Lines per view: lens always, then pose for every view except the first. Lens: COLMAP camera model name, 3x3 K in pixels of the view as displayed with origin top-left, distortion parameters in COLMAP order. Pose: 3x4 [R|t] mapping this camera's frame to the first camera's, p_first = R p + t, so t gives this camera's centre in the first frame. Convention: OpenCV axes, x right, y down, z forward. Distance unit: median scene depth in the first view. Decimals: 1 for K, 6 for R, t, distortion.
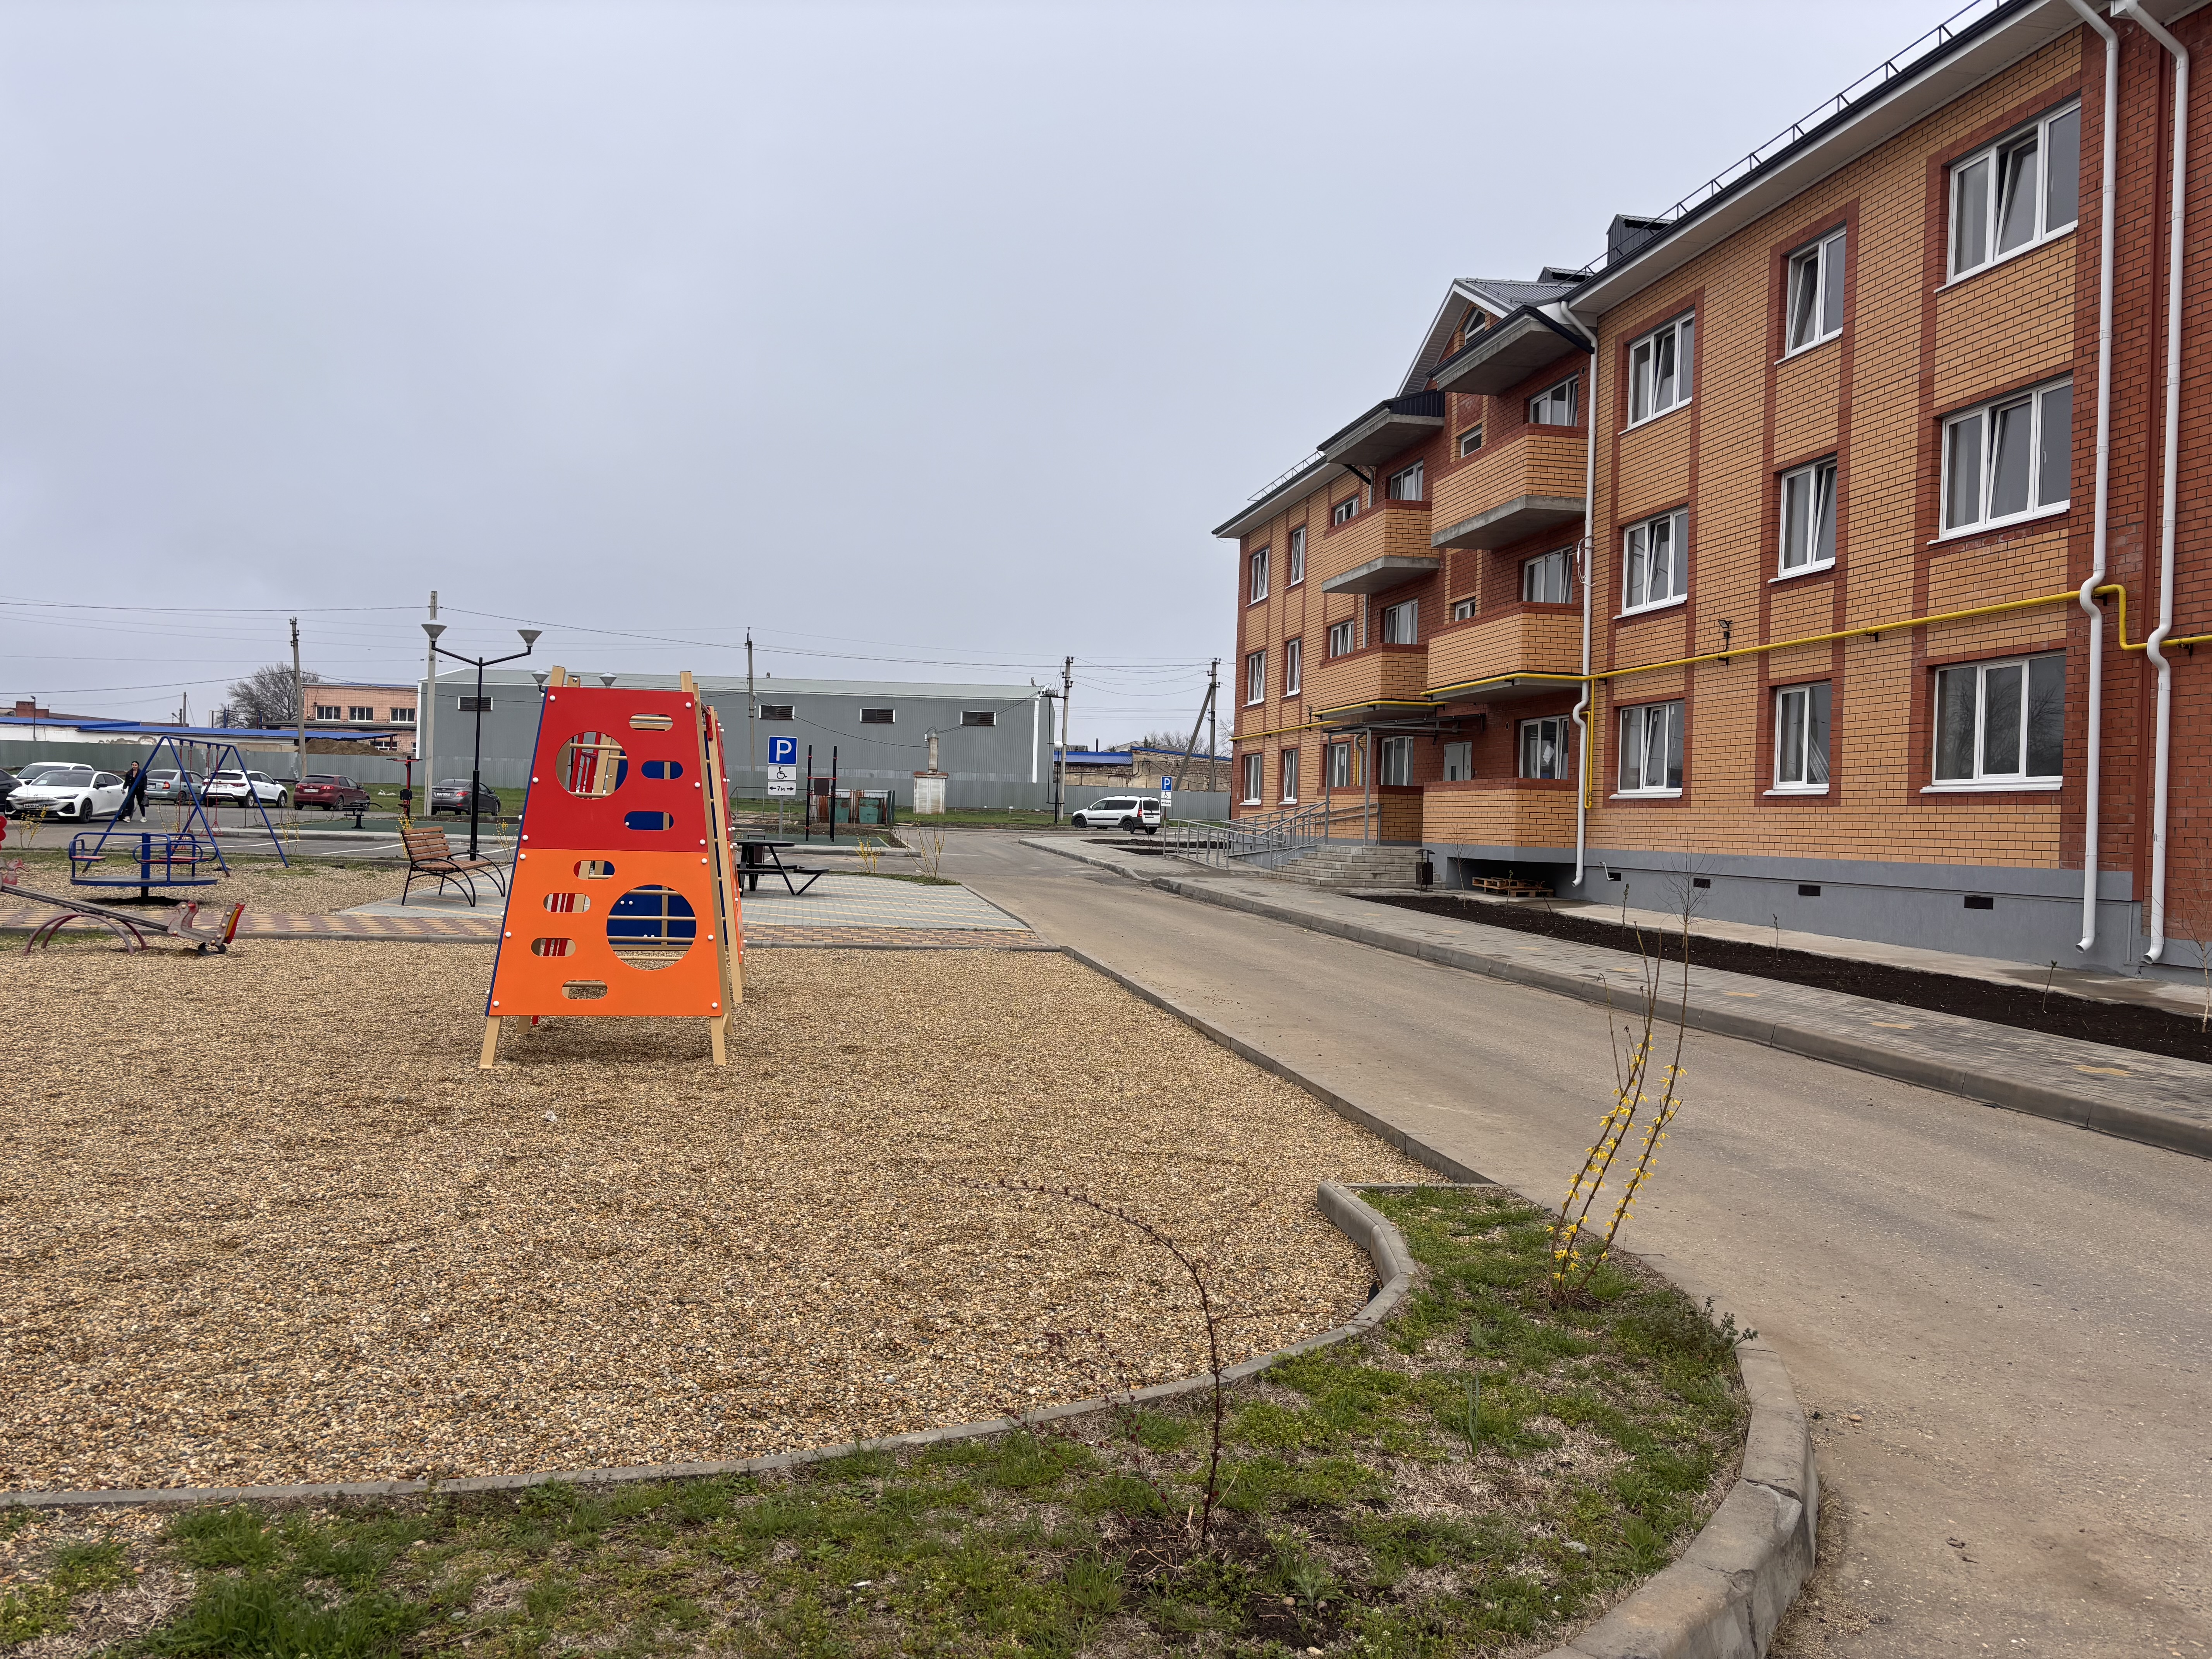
lens RADIAL K [[1646.6, 0, 1109.9], [0, 1646.6, 826.4], [0, 0, 1]] dist [0.047530, -0.043222]
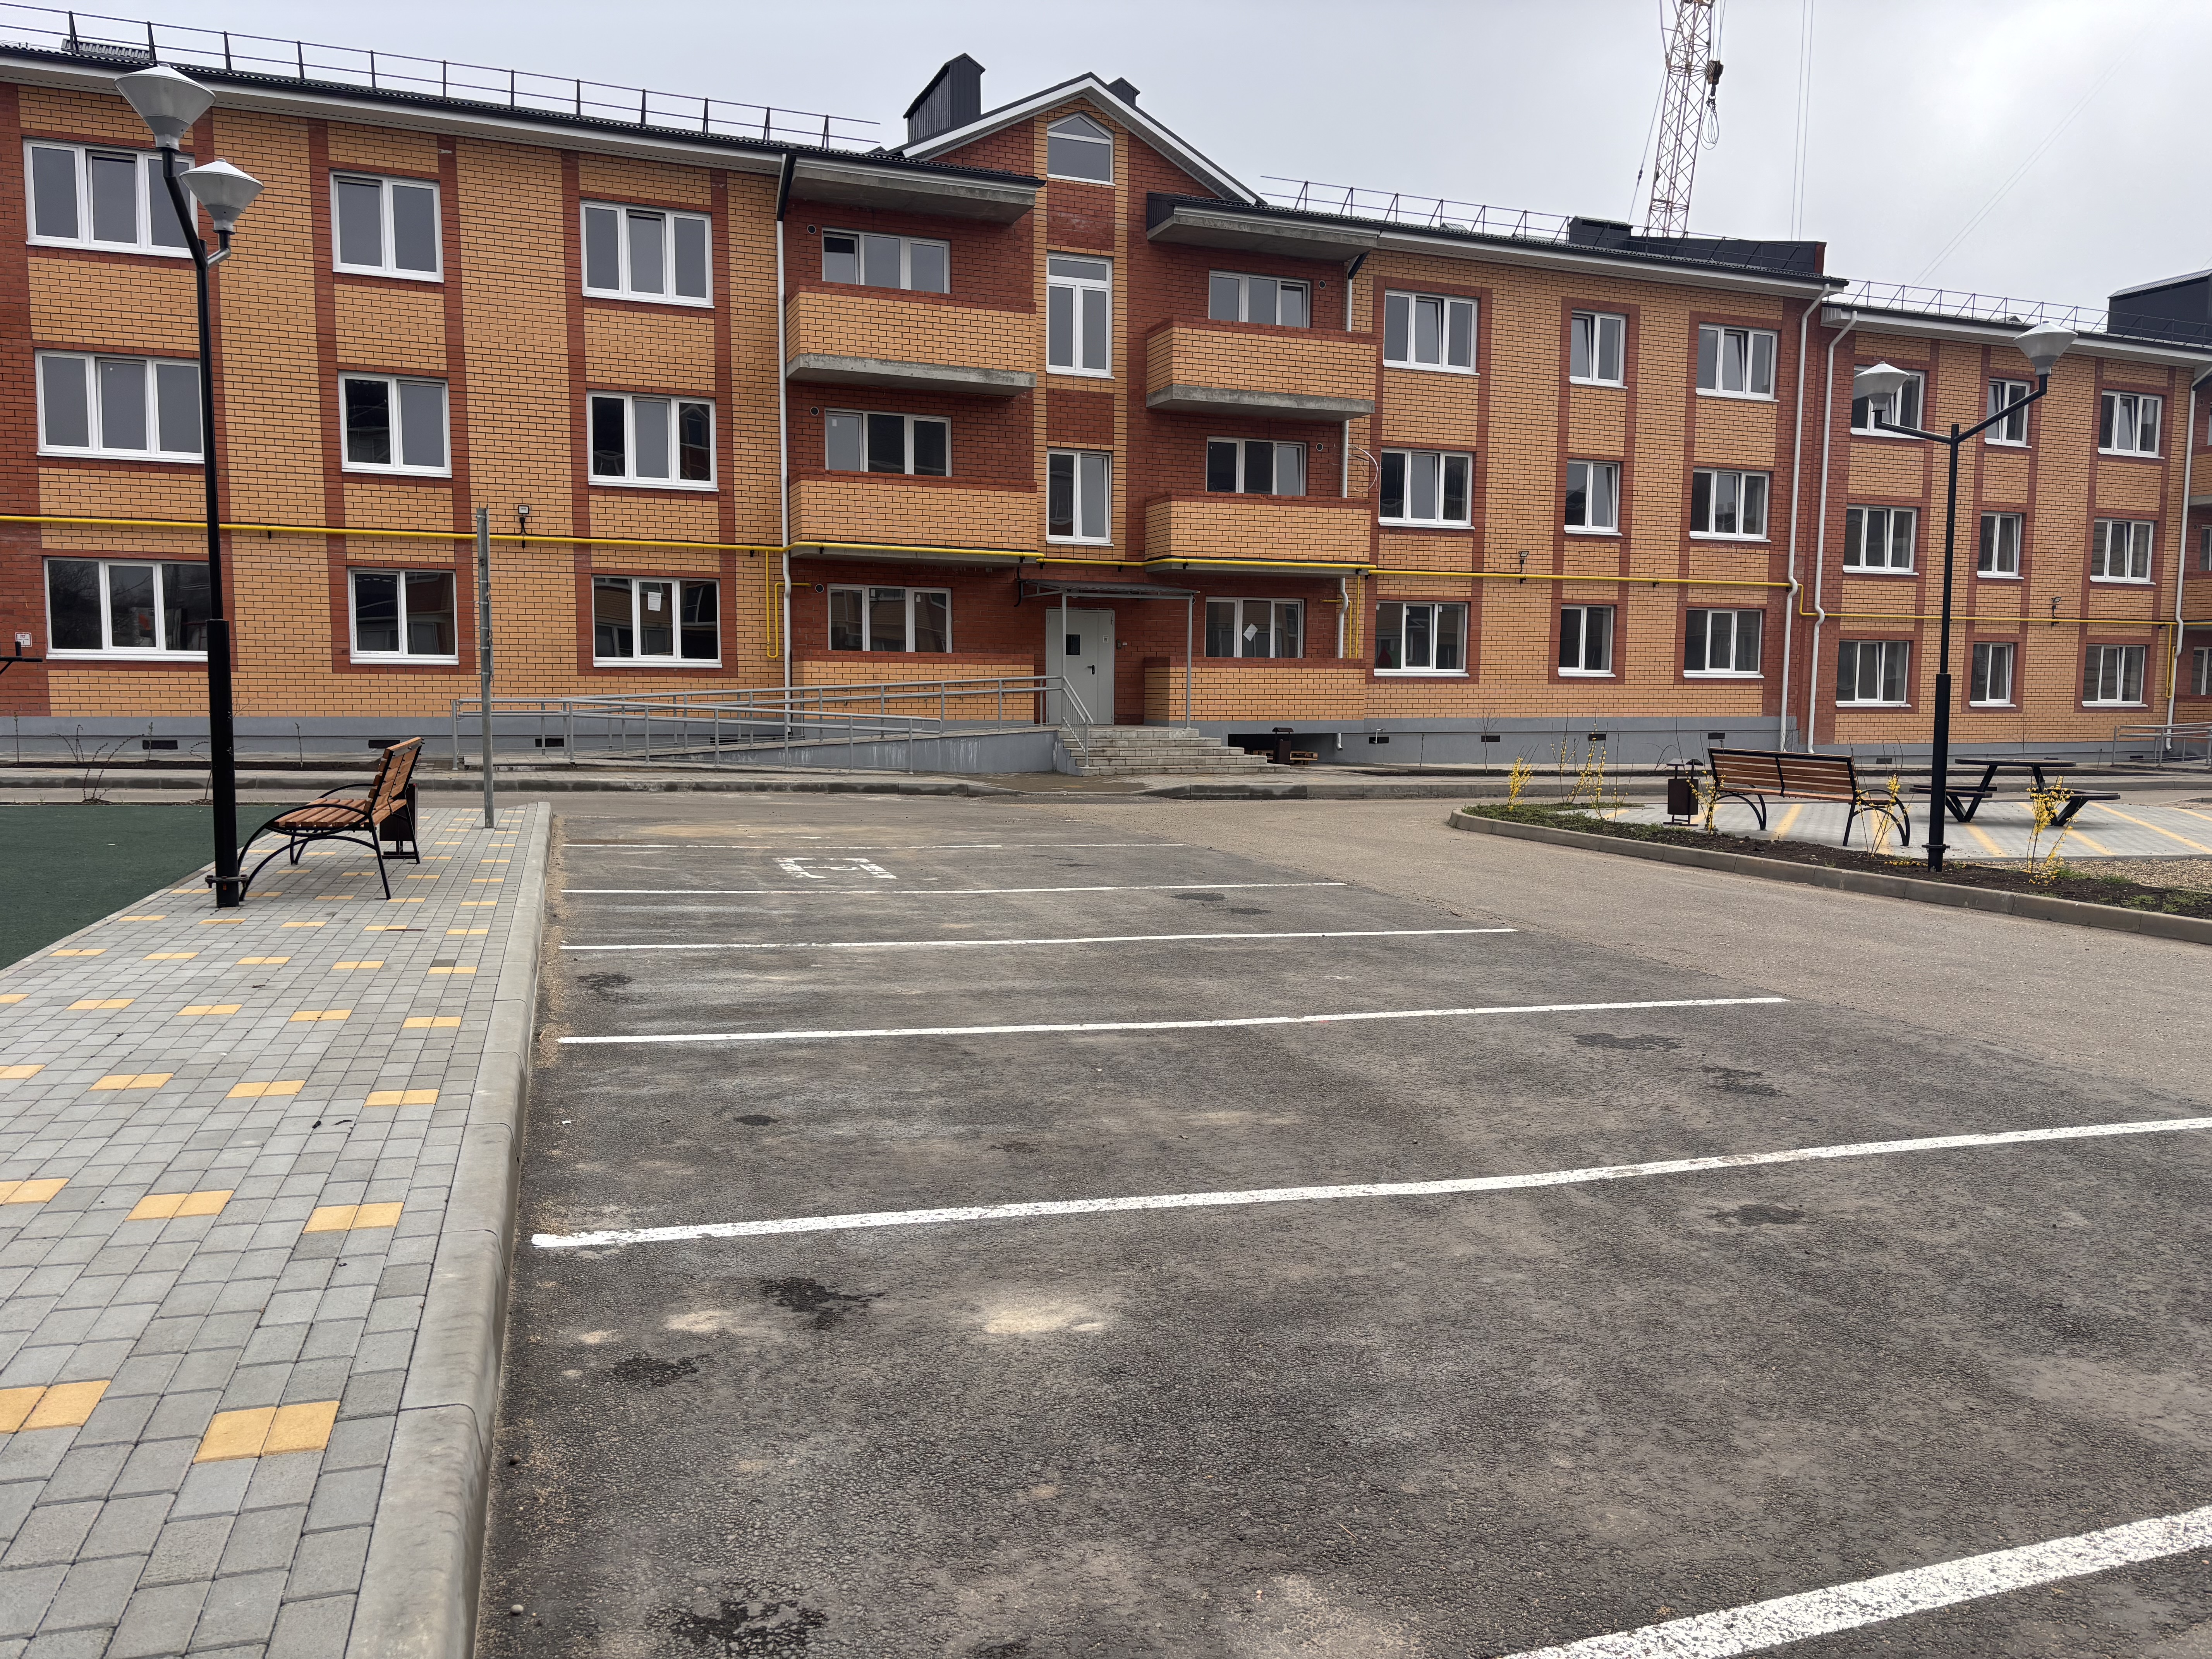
lens RADIAL K [[1646.6, 0, 1113.1], [0, 1646.6, 839.1], [0, 0, 1]] dist [0.047530, -0.043222]
pose [[-0.184652, -0.124624, 0.974870, -0.685656], [-0.010885, 0.992126, 0.124768, -0.037553], [-0.982744, 0.012427, -0.184555, 1.135945]]
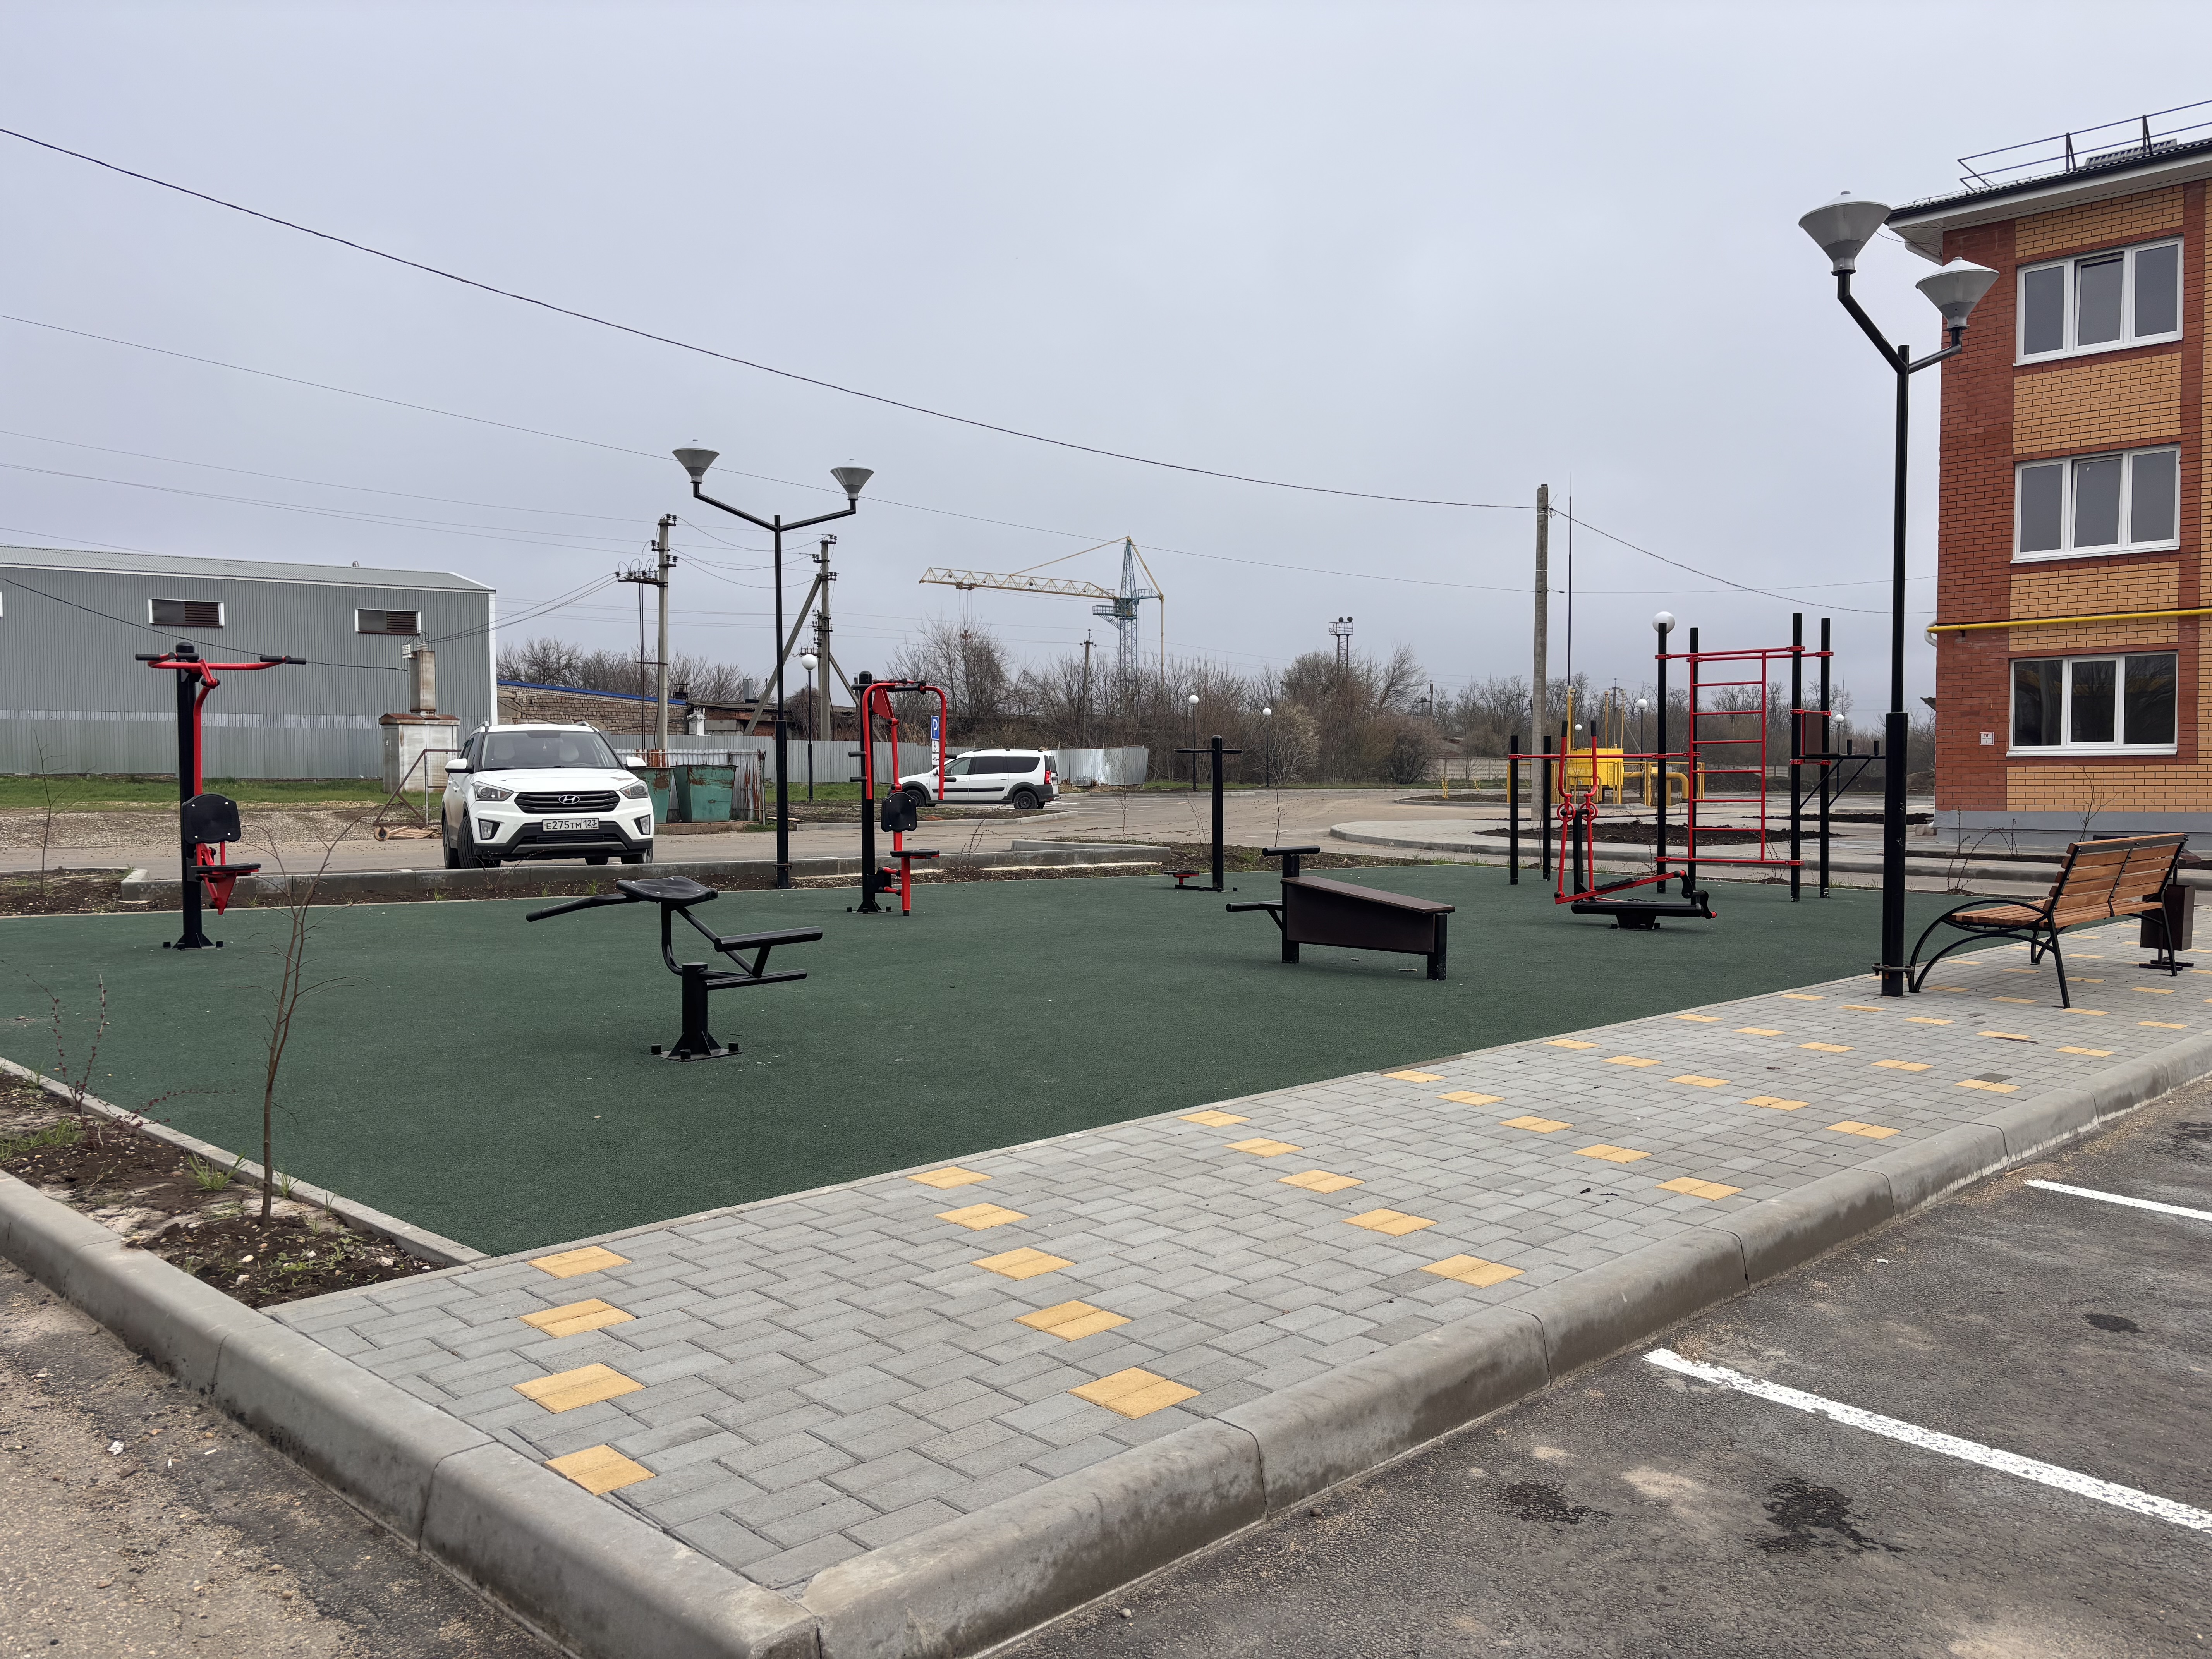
lens RADIAL K [[1646.6, 0, 1112.0], [0, 1646.6, 840.1], [0, 0, 1]] dist [0.047530, -0.043222]
pose [[0.796890, -0.058794, 0.601257, -0.665605], [0.032411, 0.997981, 0.054630, -0.036134], [-0.603255, -0.024046, 0.797186, 1.098041]]
